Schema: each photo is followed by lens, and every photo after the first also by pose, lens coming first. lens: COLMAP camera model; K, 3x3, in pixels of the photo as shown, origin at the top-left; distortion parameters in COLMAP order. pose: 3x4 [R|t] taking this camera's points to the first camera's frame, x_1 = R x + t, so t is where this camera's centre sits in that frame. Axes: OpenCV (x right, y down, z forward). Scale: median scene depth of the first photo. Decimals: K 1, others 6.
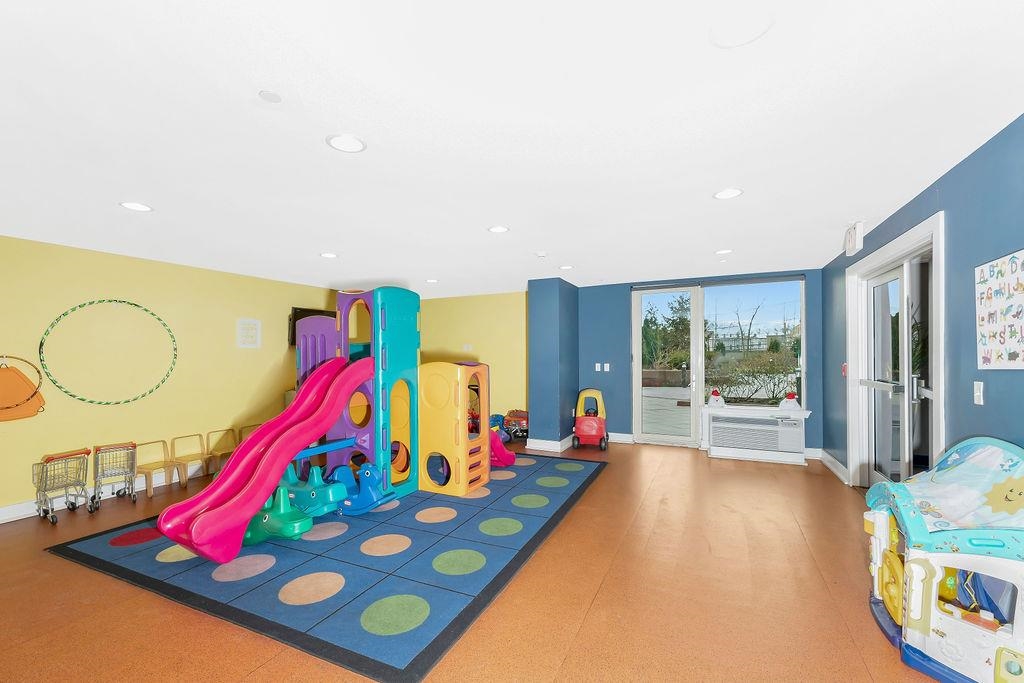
lens RADIAL K [[419.5, 0, 513.3], [0, 419.5, 352.2], [0, 0, 1]] dist [0.000485, -0.000003]
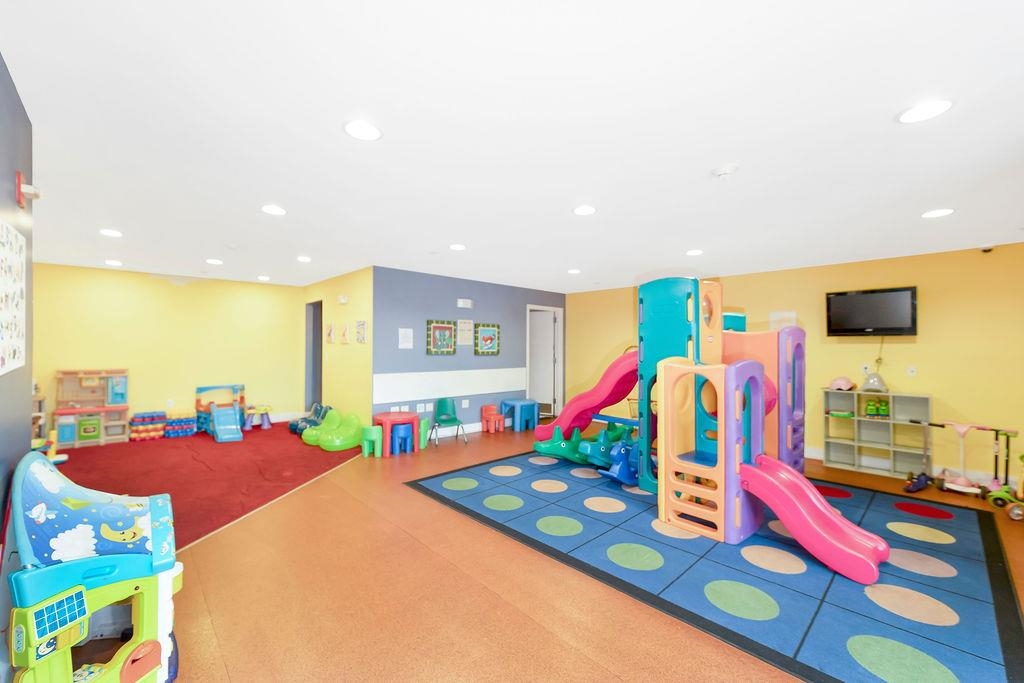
lens RADIAL K [[419.5, 0, 513.3], [0, 419.5, 352.2], [0, 0, 1]] dist [0.000485, -0.000003]
pose [[-0.372261, 0.015322, -0.928002, 0.997977], [0.003145, 0.999879, 0.015247, 0.003204], [0.928123, 0.002757, -0.372264, 1.399906]]
